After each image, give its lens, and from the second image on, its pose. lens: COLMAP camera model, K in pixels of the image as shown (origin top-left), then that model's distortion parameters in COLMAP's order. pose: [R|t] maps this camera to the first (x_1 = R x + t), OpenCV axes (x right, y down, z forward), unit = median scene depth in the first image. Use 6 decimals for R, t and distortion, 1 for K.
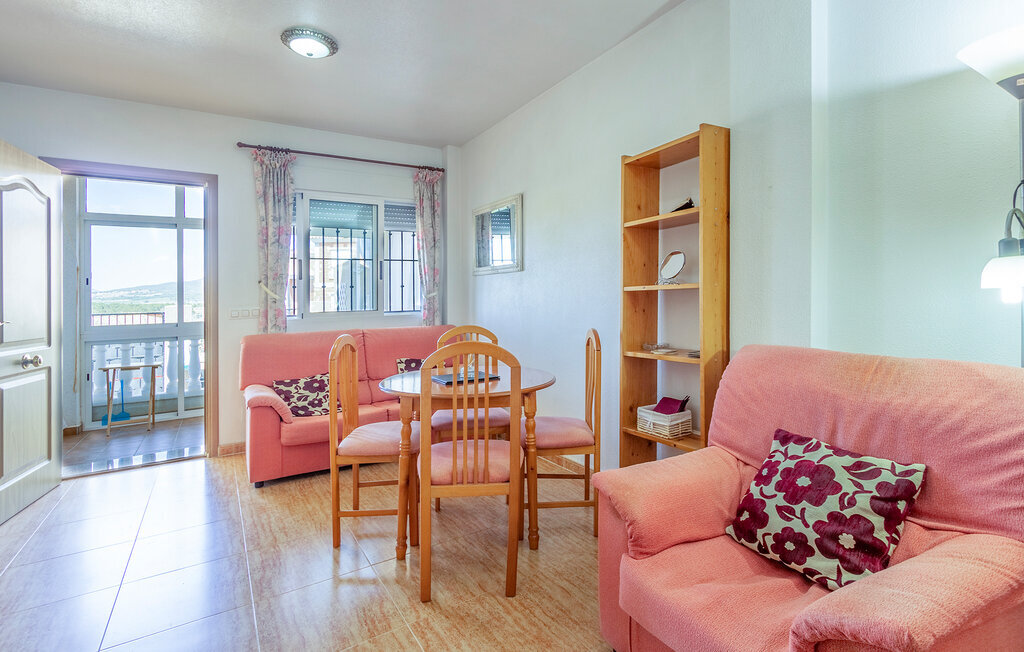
lens RADIAL K [[475.2, 0, 508.1], [0, 475.2, 300.8], [0, 0, 1]] dist [0.009977, 0.000450]
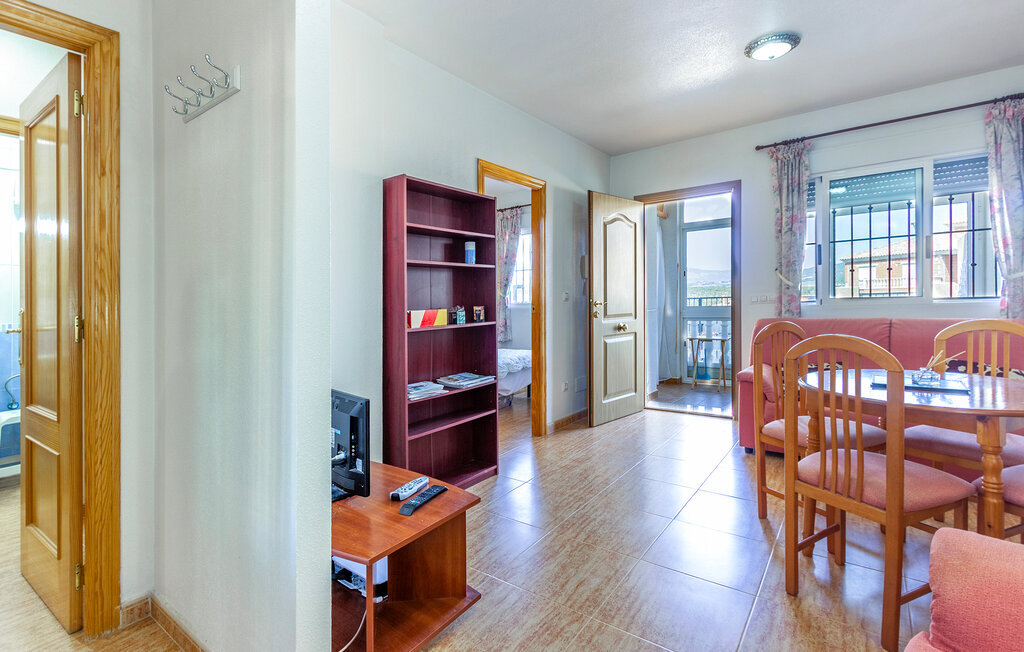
lens RADIAL K [[473.9, 0, 509.8], [0, 473.9, 273.3], [0, 0, 1]] dist [-0.000011, 0.000196]
pose [[0.371734, -0.038763, -0.927530, 0.241853], [0.019375, 0.999234, -0.033995, -0.006195], [0.928137, -0.005334, 0.372200, 0.041963]]
